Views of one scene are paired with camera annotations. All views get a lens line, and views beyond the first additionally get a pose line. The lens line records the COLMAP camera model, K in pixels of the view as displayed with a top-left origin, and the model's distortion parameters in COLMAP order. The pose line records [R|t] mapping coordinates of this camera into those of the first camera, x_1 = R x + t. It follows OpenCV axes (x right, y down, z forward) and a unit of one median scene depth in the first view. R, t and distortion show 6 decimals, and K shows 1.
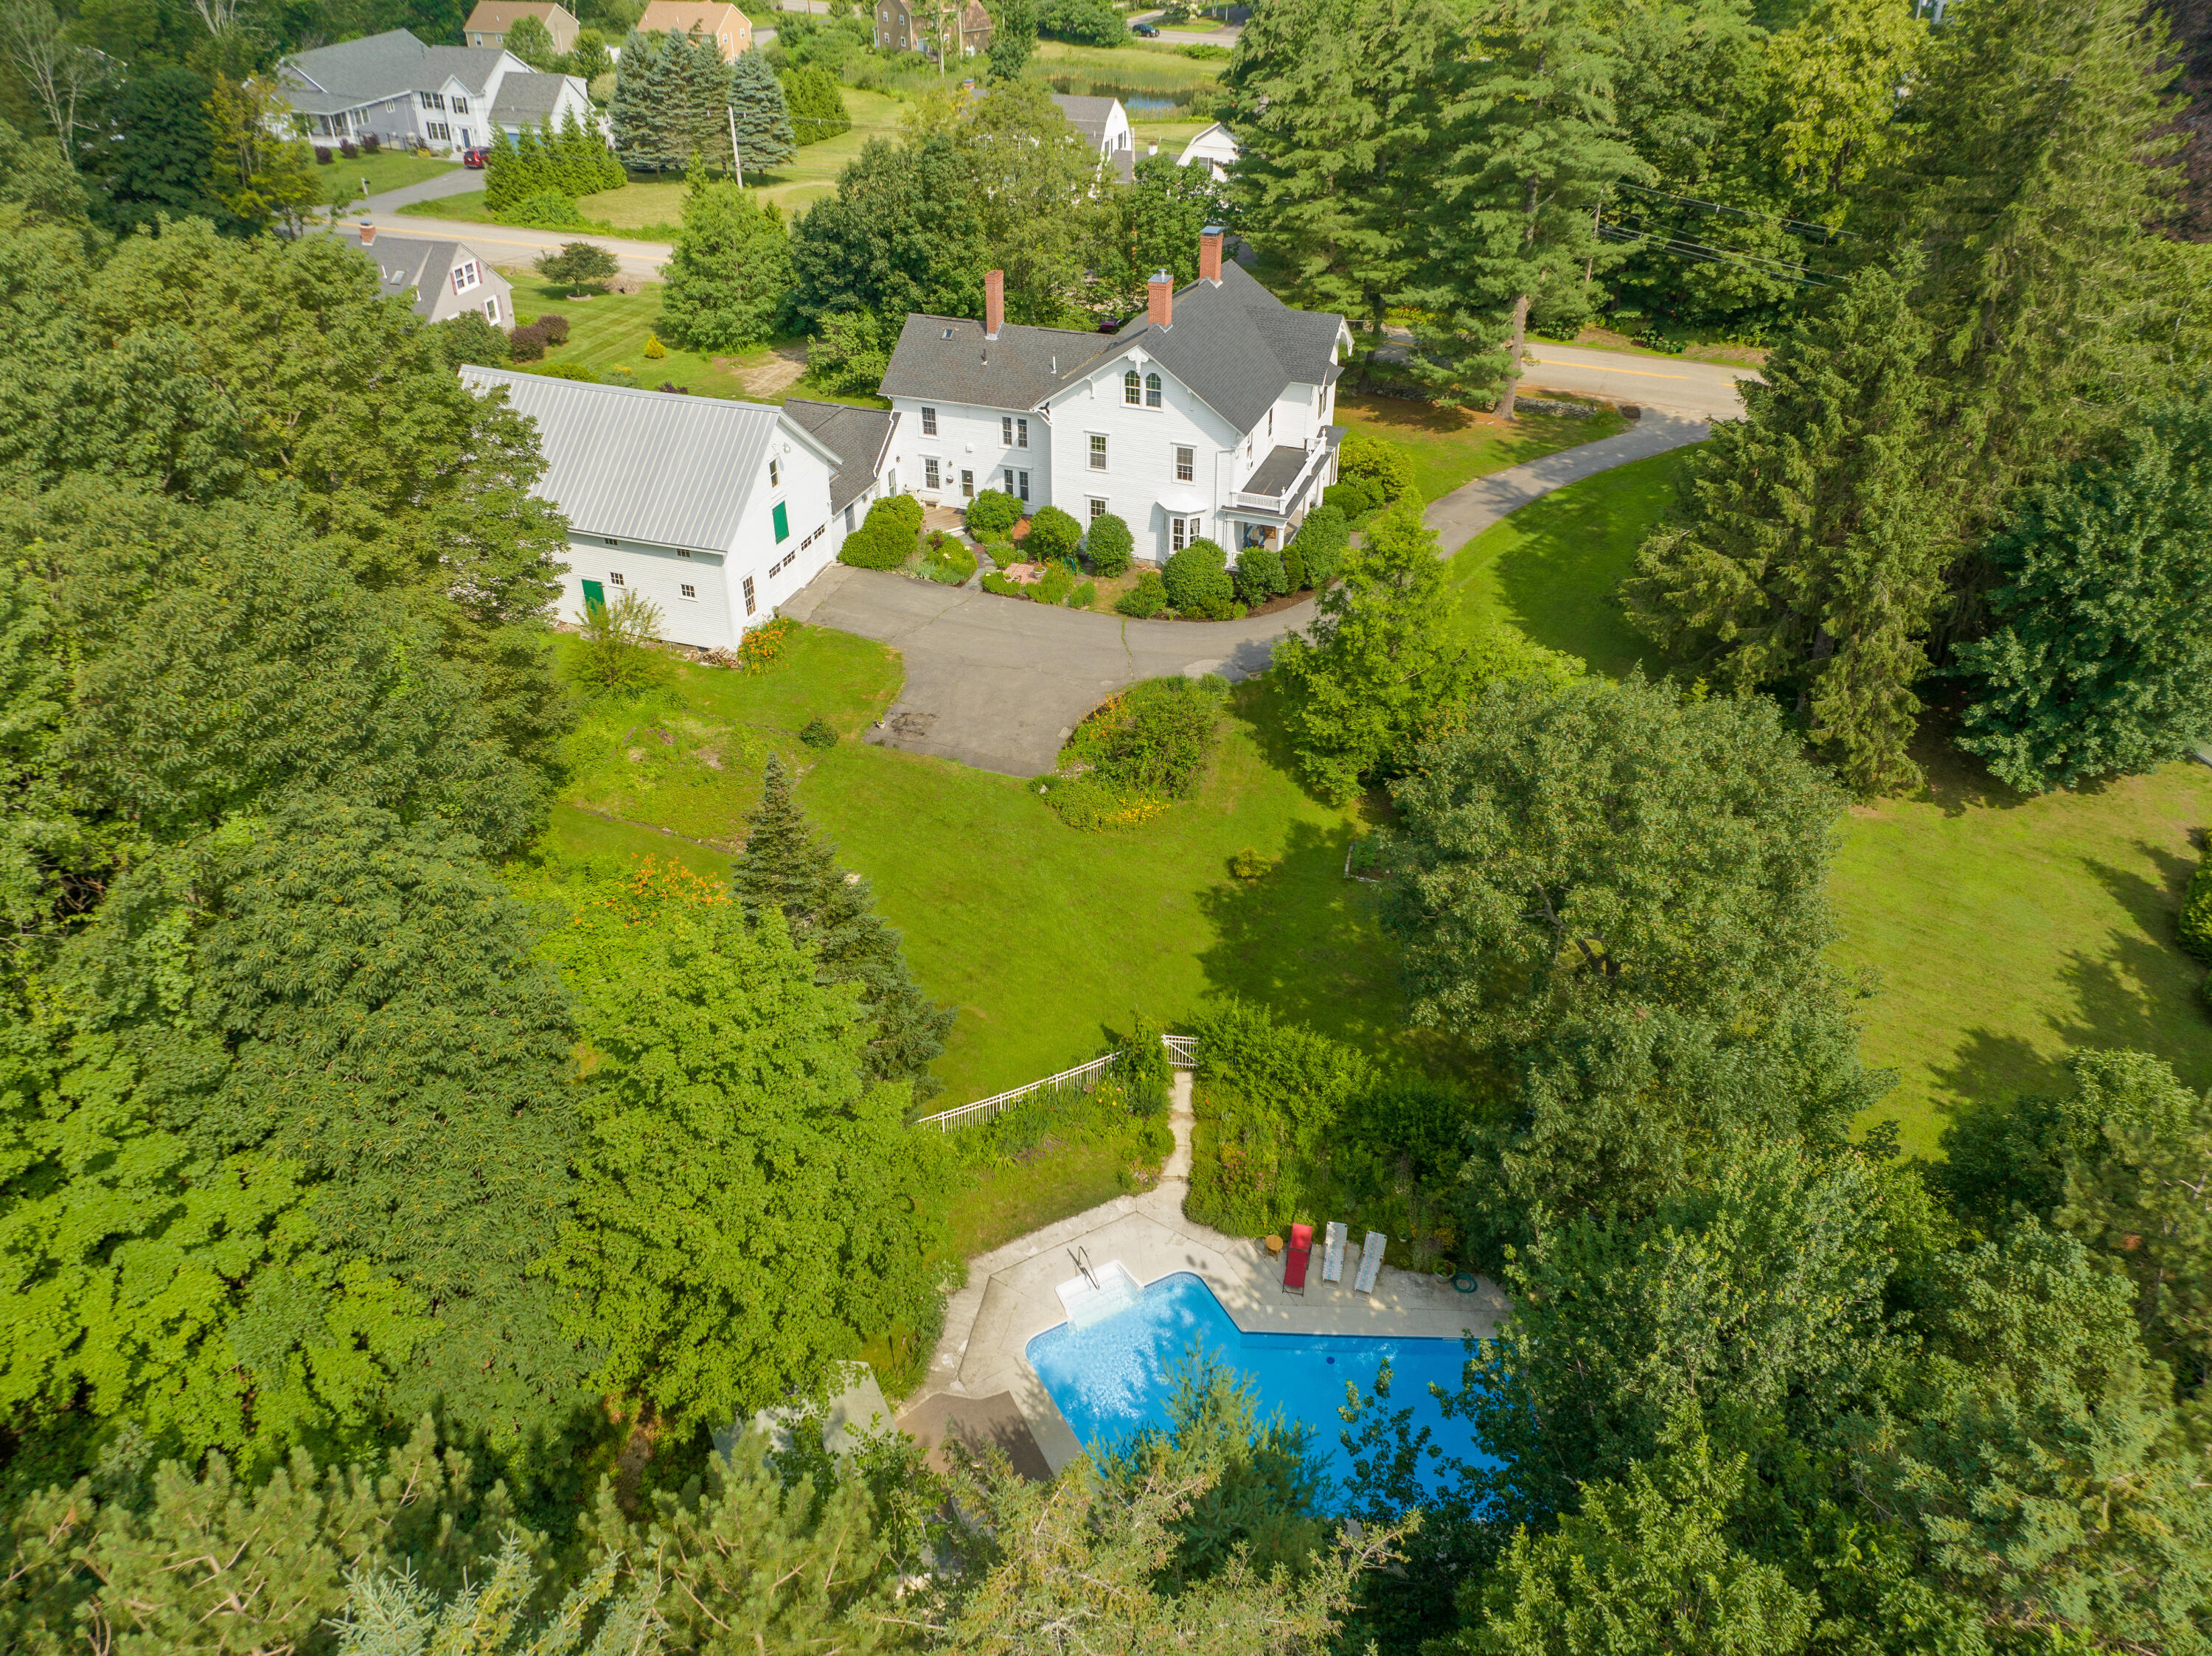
lens RADIAL K [[1664.3, 0, 1123.3], [0, 1664.3, 833.4], [0, 0, 1]] dist [-0.030167, -0.000699]
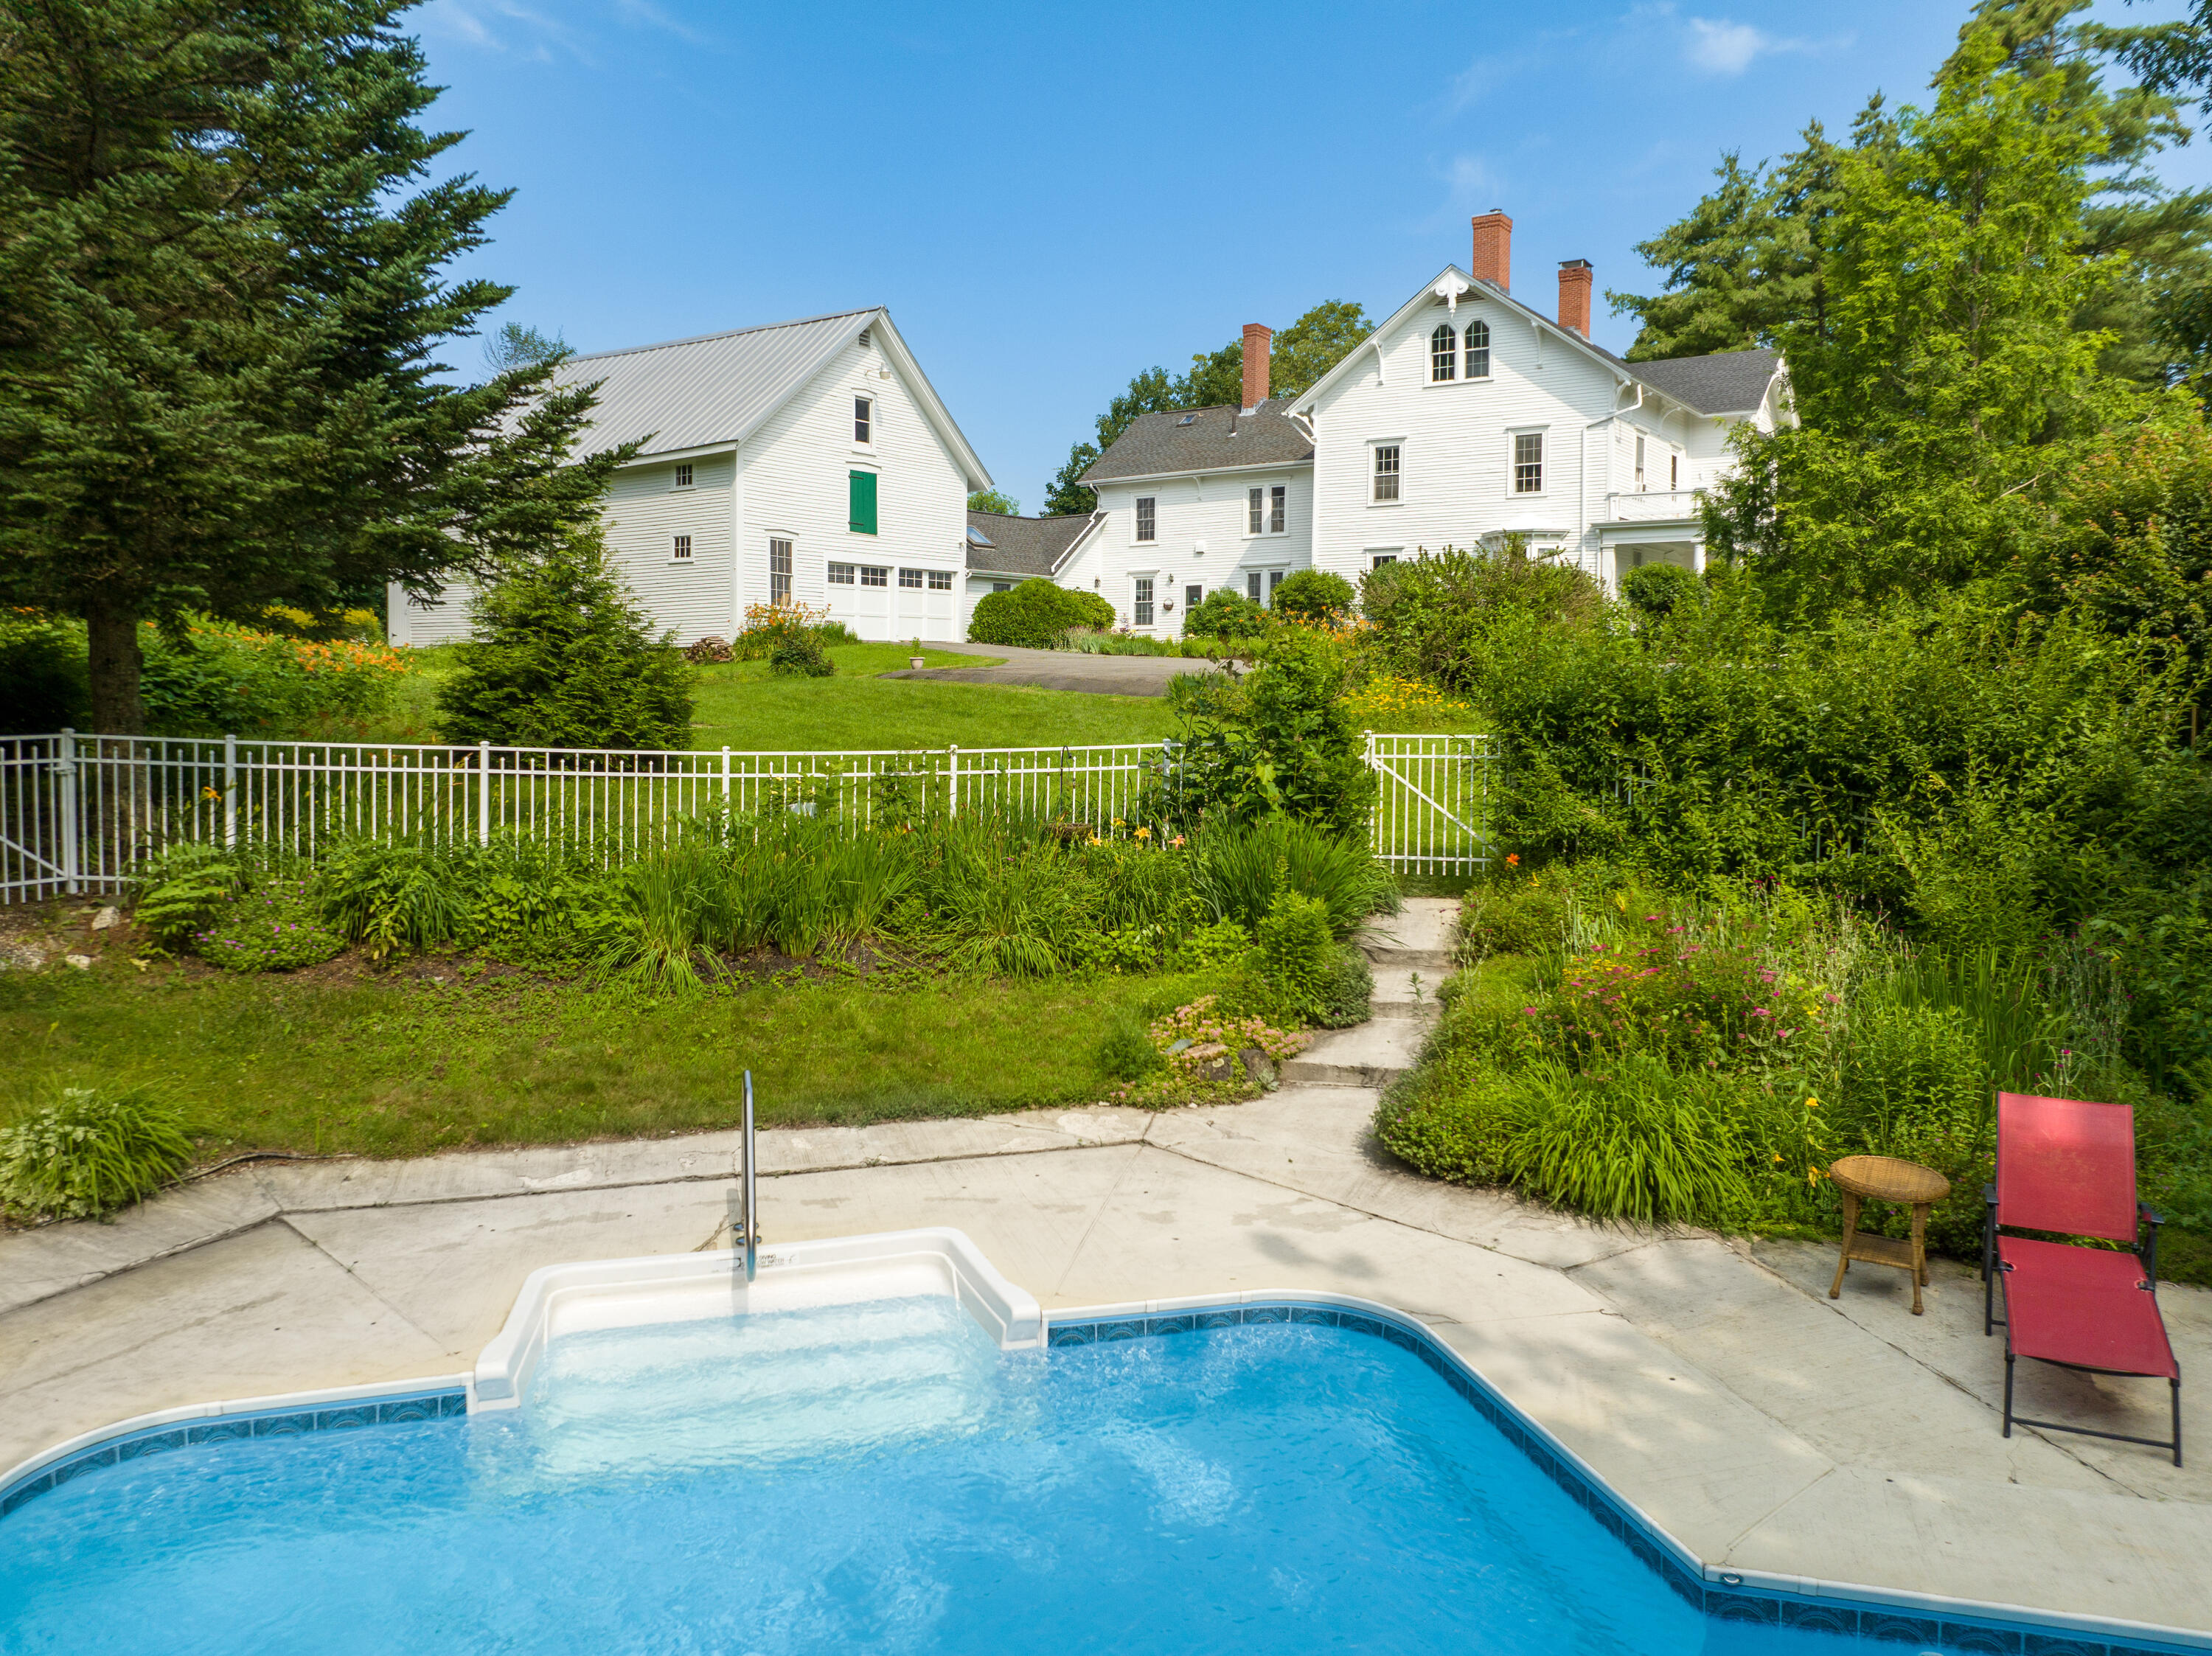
lens RADIAL K [[1664.3, 0, 1112.9], [0, 1664.3, 817.9], [0, 0, 1]] dist [-0.030167, -0.000699]
pose [[0.970404, 0.022628, -0.240426, 0.035287], [-0.140124, 0.863617, -0.484284, 0.185089], [0.196678, 0.503640, 0.841228, 0.488169]]
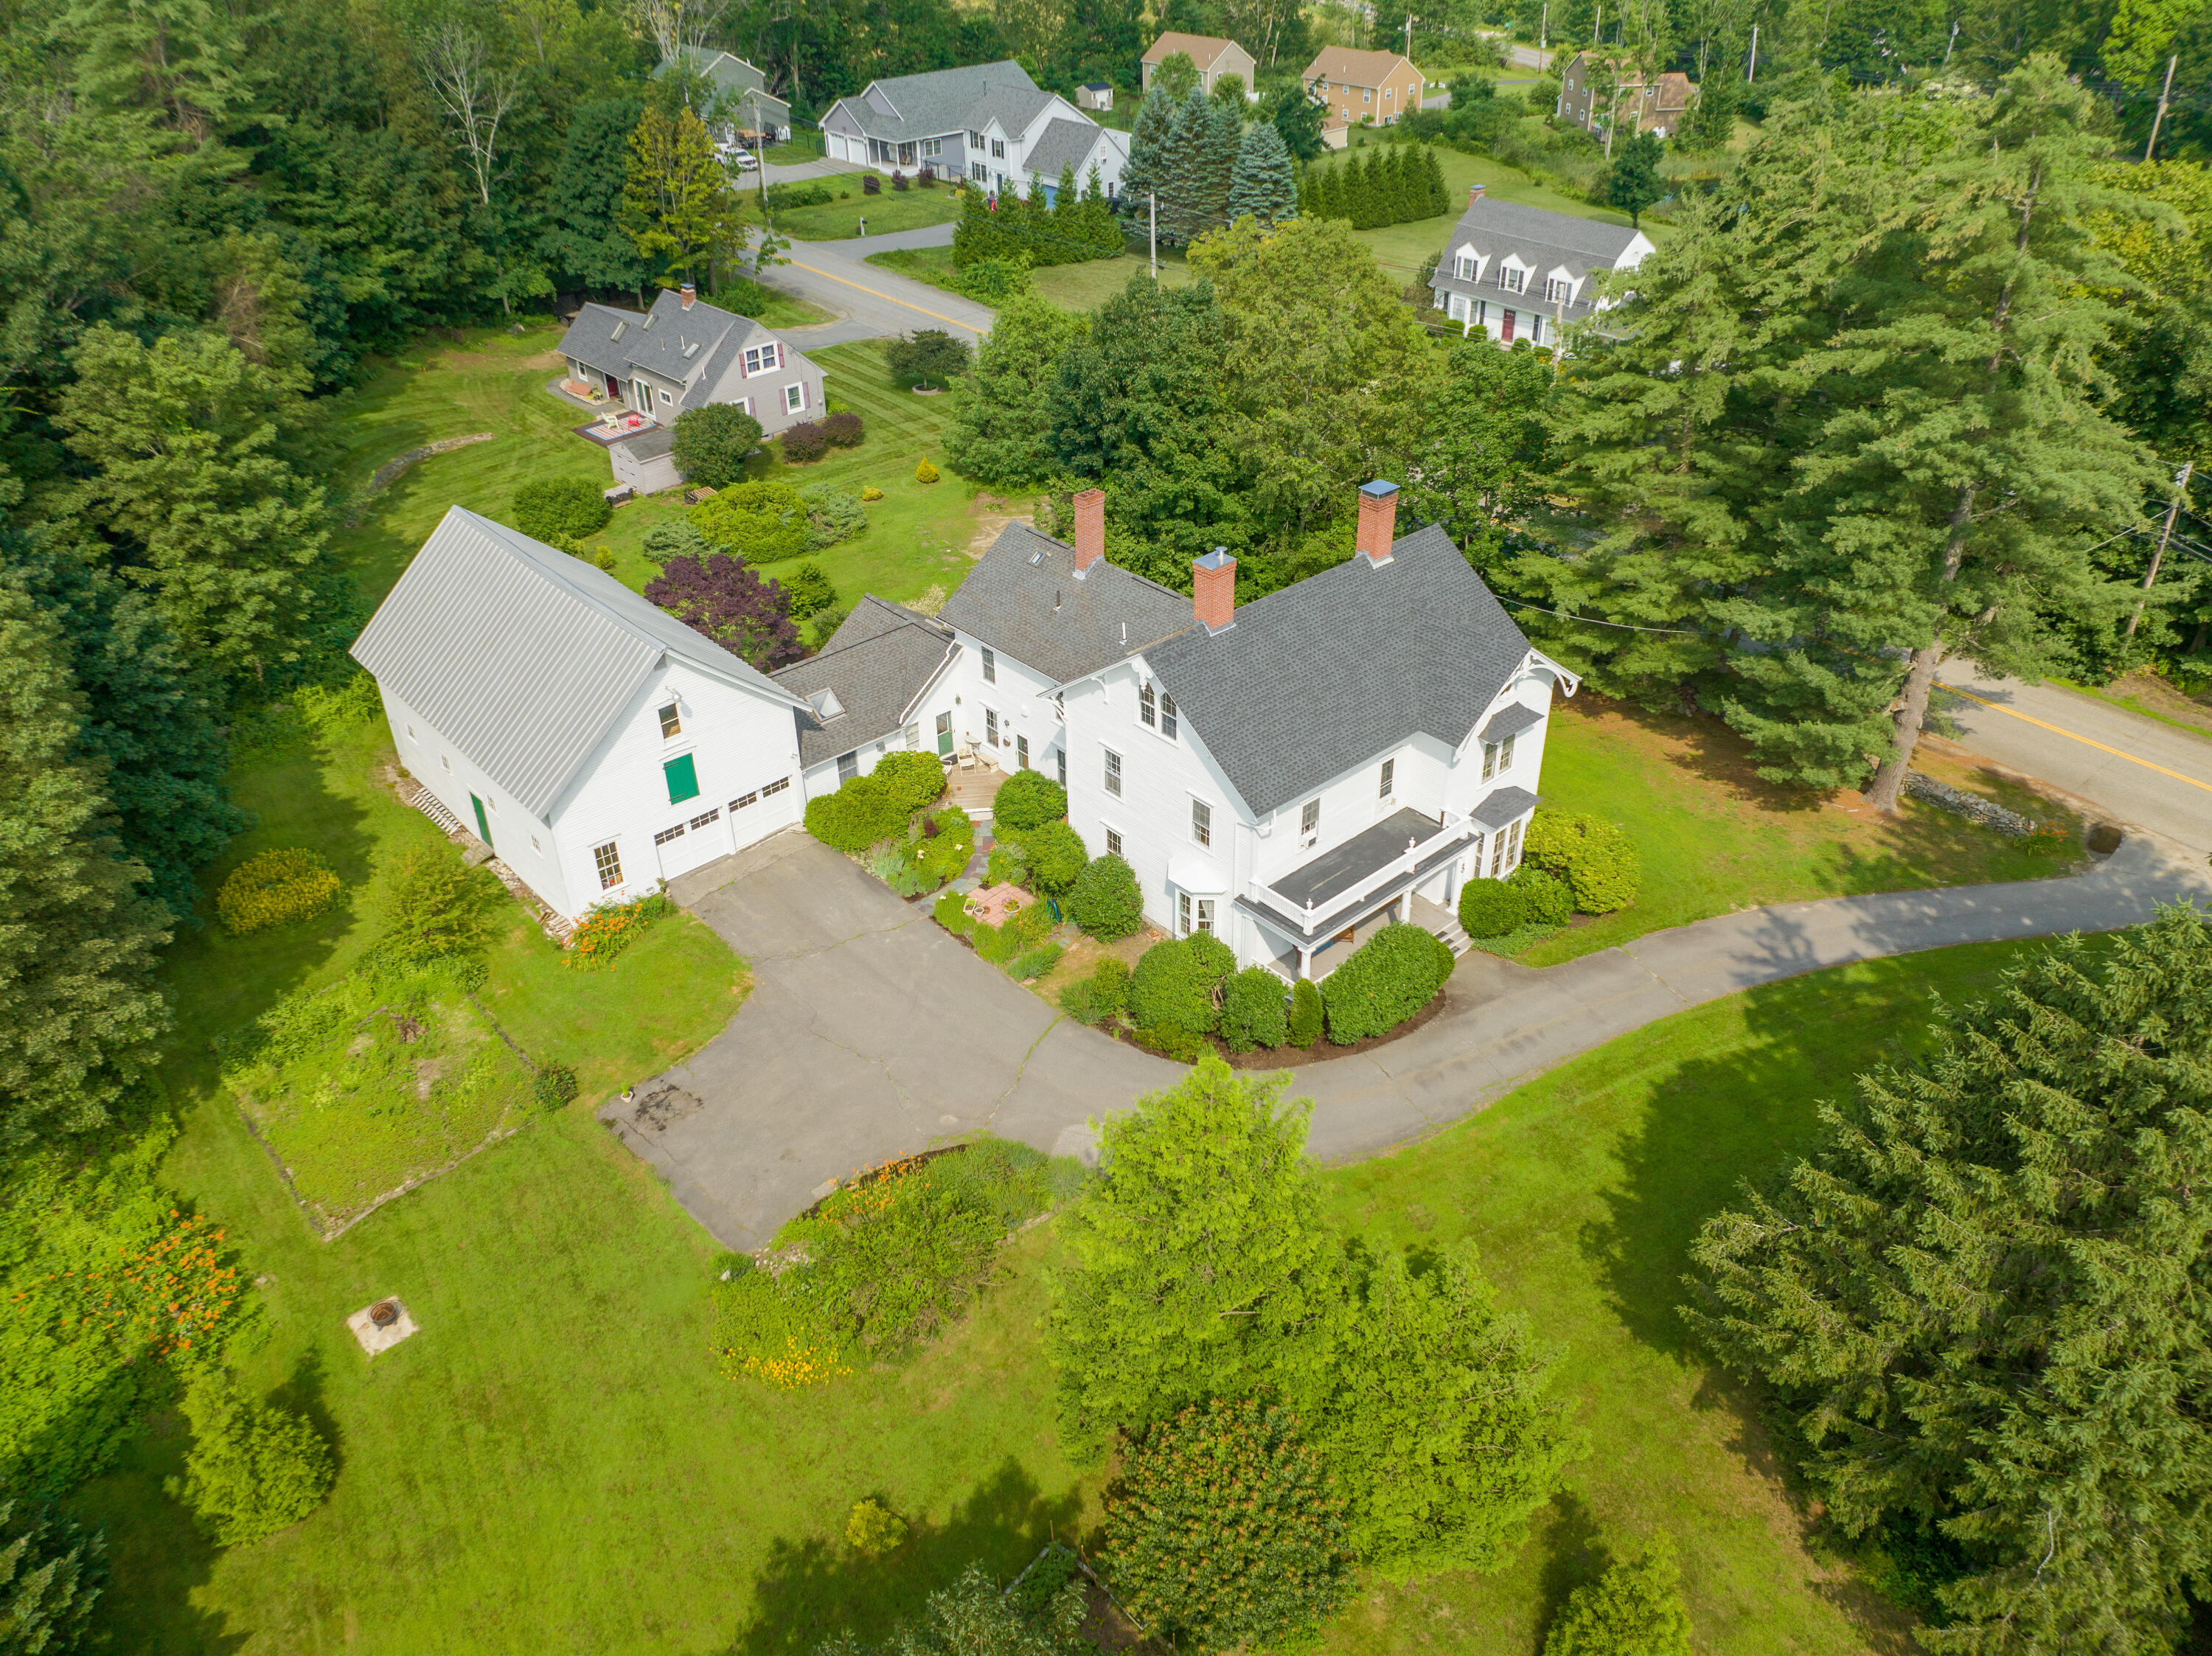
lens RADIAL K [[1664.3, 0, 1158.7], [0, 1664.3, 864.4], [0, 0, 1]] dist [-0.030167, -0.000699]
pose [[0.888578, 0.255760, -0.380809, 0.266315], [-0.255003, 0.965464, 0.053405, -0.219859], [0.381316, 0.049653, 0.923110, 0.327401]]
